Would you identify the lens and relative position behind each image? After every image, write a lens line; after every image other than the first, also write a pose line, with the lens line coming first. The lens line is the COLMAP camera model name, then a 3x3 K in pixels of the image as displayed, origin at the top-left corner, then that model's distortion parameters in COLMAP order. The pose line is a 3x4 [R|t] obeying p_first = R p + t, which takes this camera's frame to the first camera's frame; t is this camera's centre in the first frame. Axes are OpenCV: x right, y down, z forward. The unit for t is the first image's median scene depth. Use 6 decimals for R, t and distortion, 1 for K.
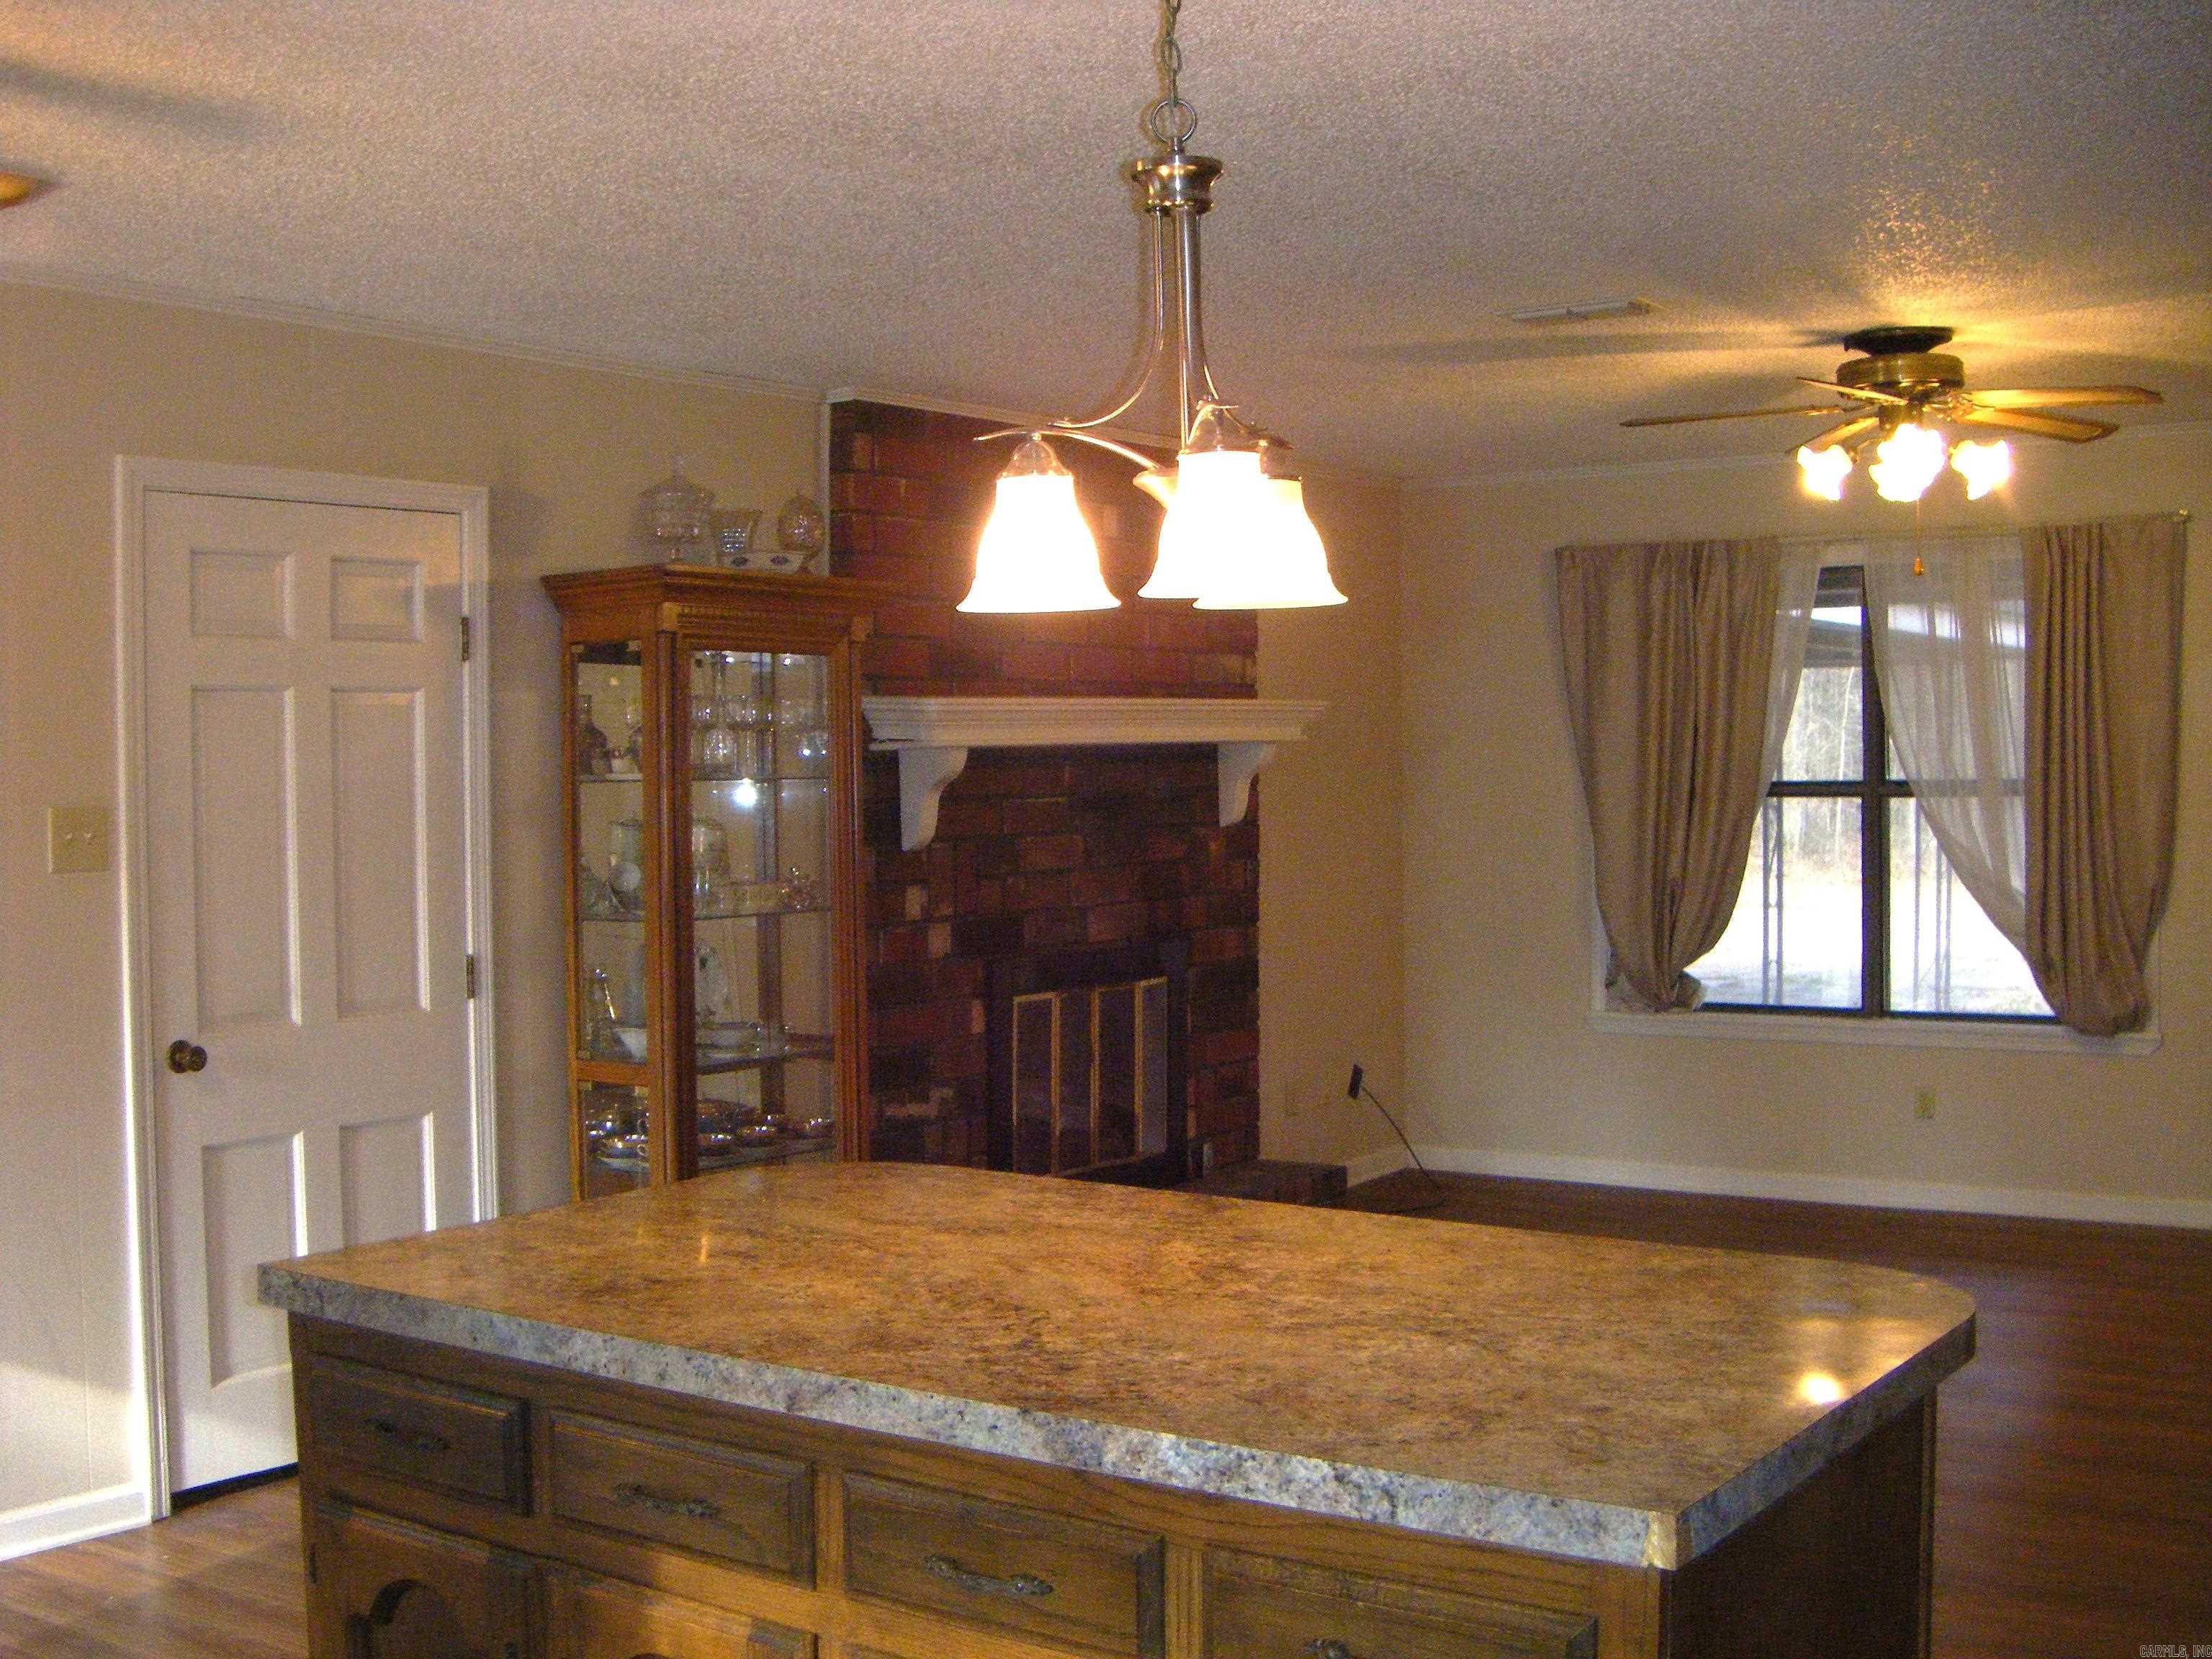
lens RADIAL K [[2530.7, 0, 1124.6], [0, 2530.7, 829.8], [0, 0, 1]] dist [-0.193146, 0.000000]
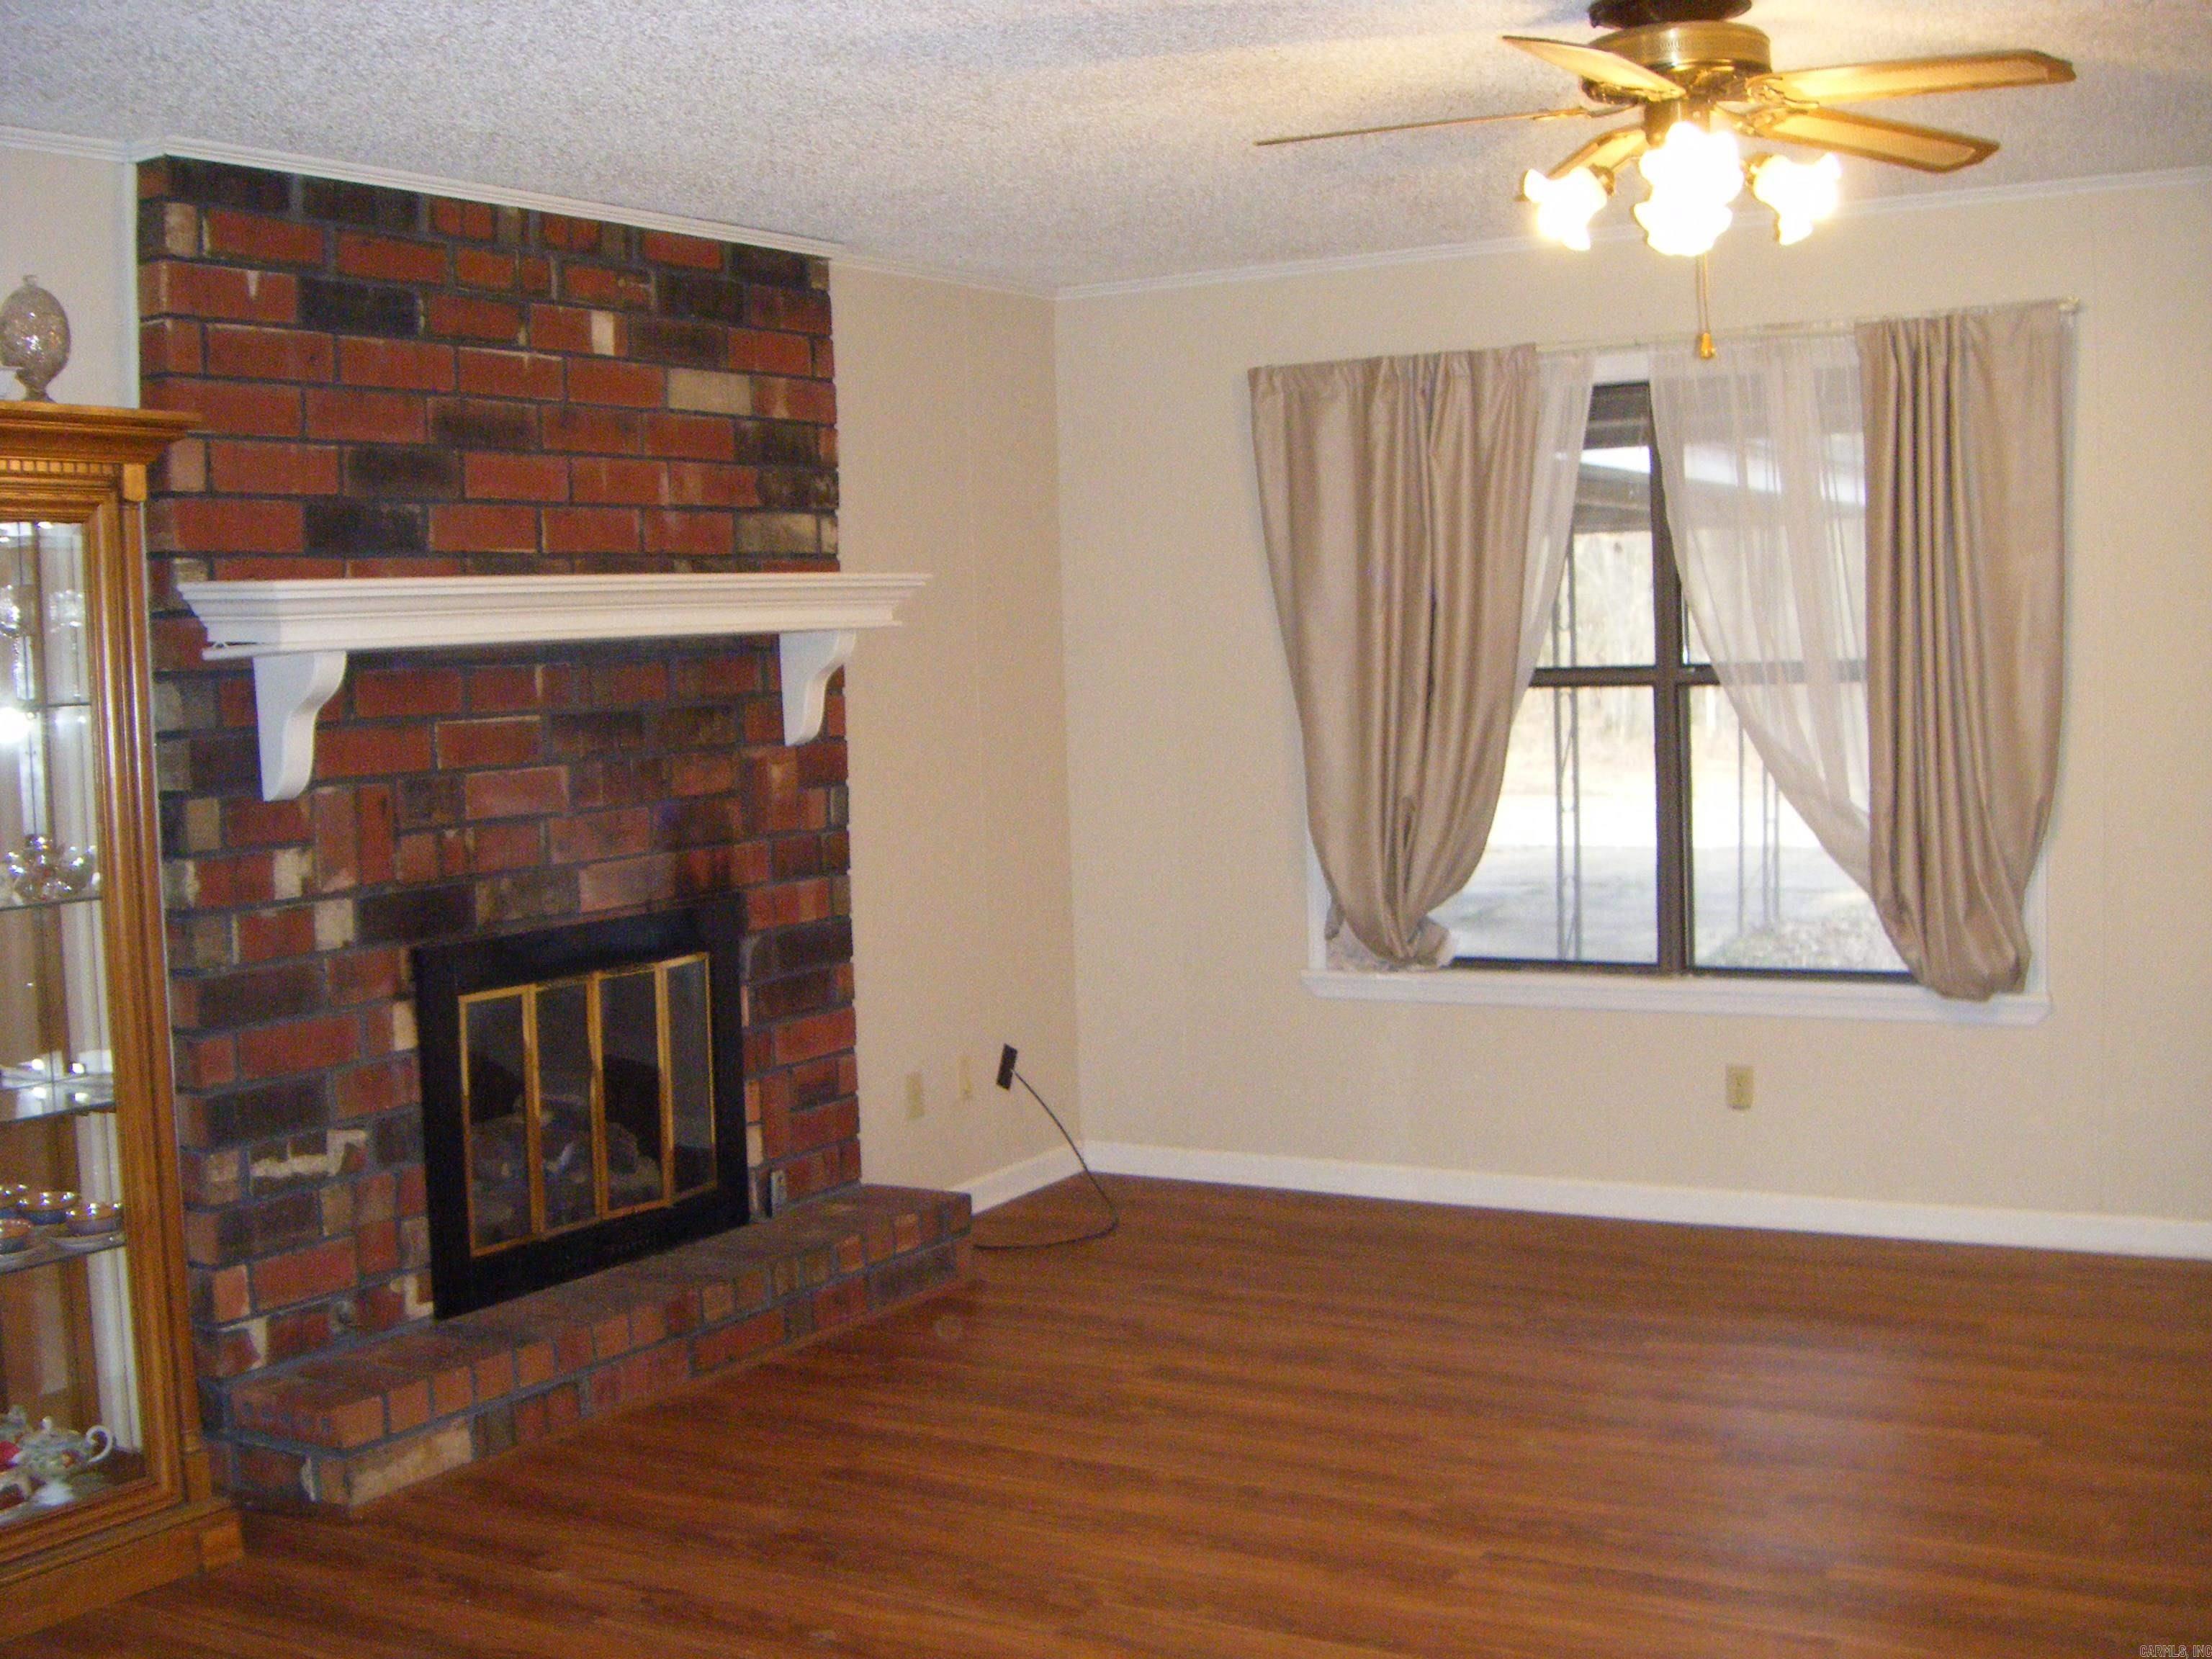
lens RADIAL K [[2530.7, 0, 1104.5], [0, 2530.7, 849.8], [0, 0, 1]] dist [-0.193146, 0.000000]
pose [[0.998163, -0.024211, 0.055541, 0.089539], [0.021261, 0.998363, 0.053102, -0.008079], [-0.056736, -0.051824, 0.997043, 0.254906]]
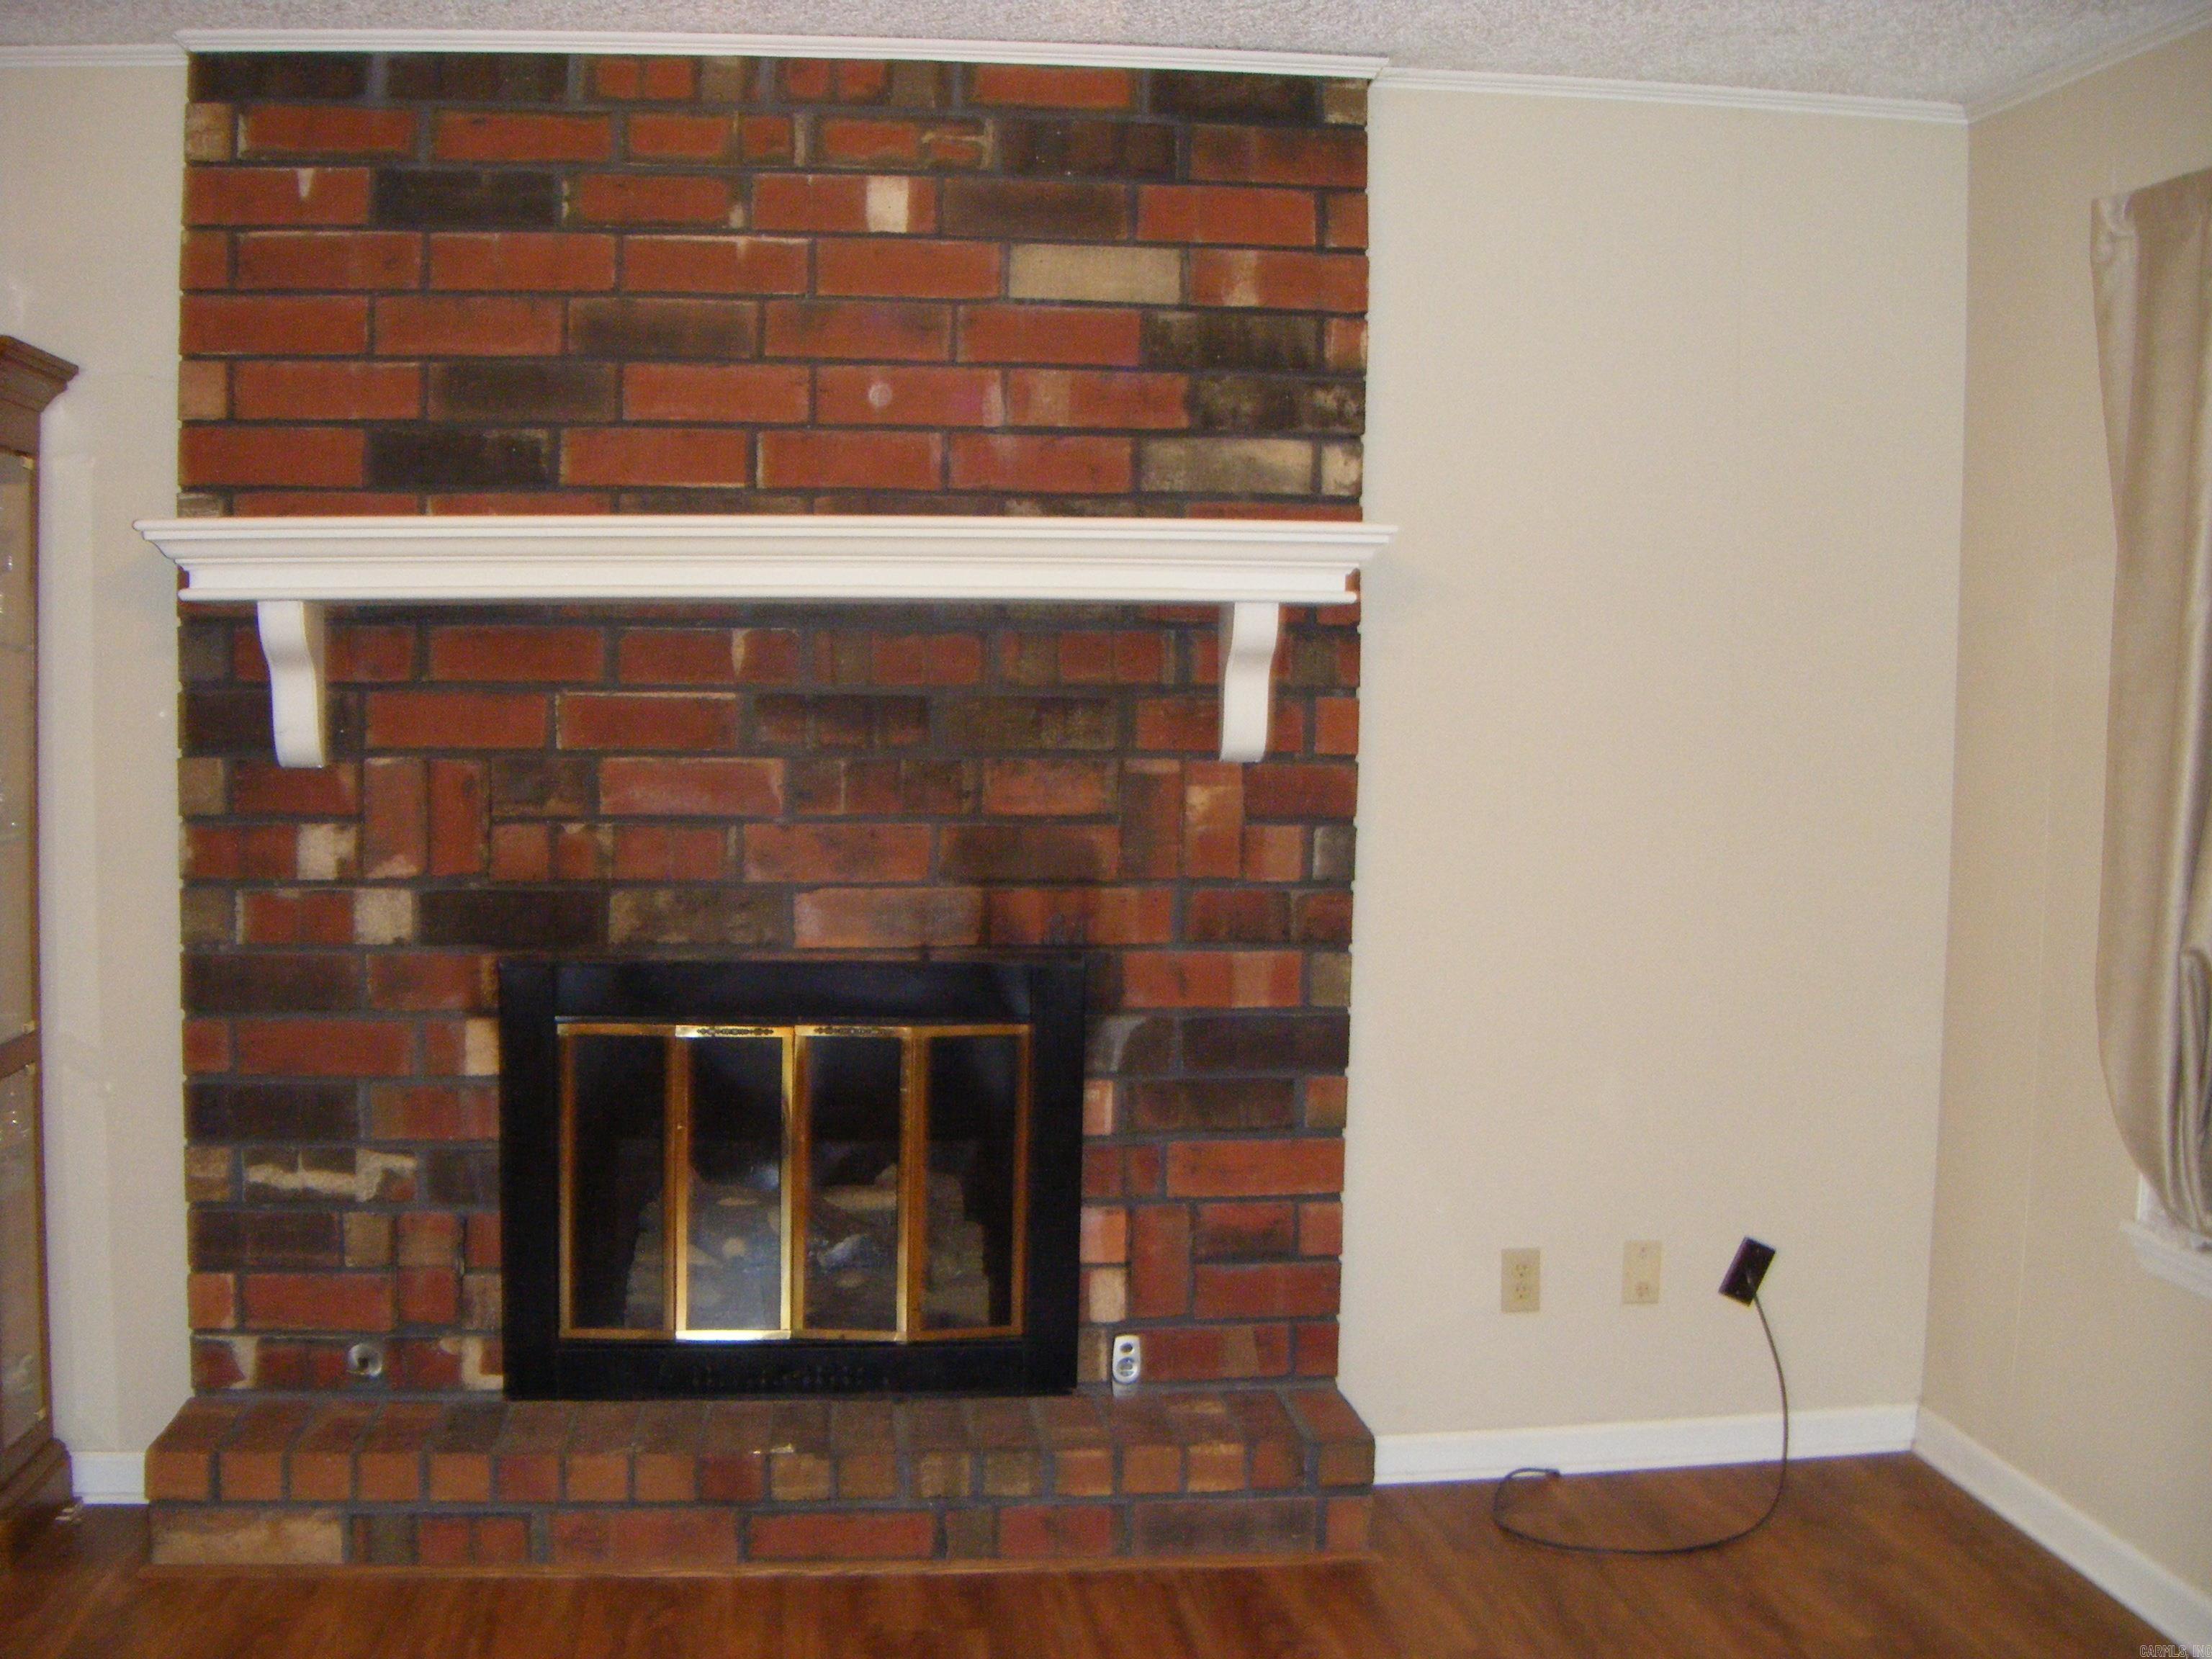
lens RADIAL K [[2530.7, 0, 1105.7], [0, 2530.7, 838.1], [0, 0, 1]] dist [-0.193146, 0.000000]
pose [[0.668534, 0.076207, -0.739766, 0.420968], [-0.042677, 0.997028, 0.064141, -0.018309], [0.742456, -0.011309, 0.669800, 0.625414]]
